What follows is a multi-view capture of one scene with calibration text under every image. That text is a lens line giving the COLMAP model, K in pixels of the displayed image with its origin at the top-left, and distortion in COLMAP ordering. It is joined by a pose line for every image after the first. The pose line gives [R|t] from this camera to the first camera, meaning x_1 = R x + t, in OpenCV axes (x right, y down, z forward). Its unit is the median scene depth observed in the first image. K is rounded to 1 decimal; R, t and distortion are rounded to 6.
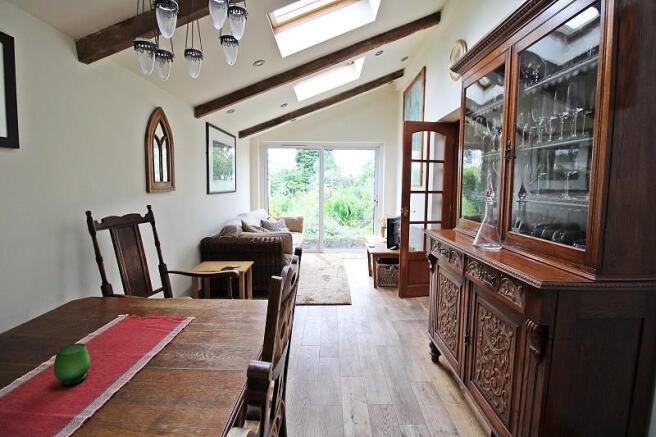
lens RADIAL K [[303.0, 0, 334.3], [0, 303.0, 212.1], [0, 0, 1]] dist [-0.012139, -0.001527]
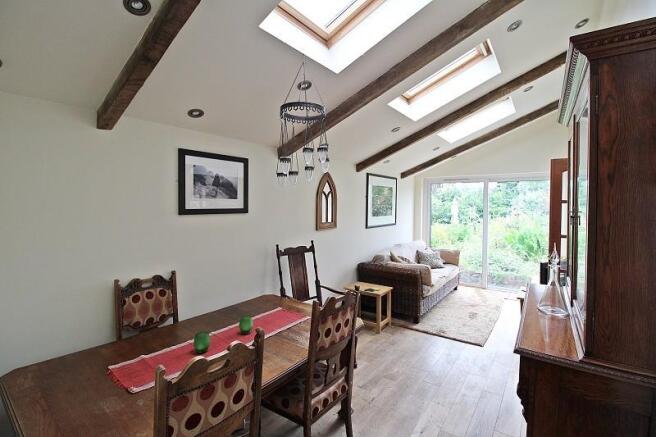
lens RADIAL K [[303.0, 0, 334.3], [0, 303.0, 212.1], [0, 0, 1]] dist [-0.012139, -0.001527]
pose [[0.806704, 0.010851, -0.590856, 0.275038], [-0.051866, 0.997273, -0.052498, -0.065946], [0.588675, 0.072996, 0.805067, -0.134176]]
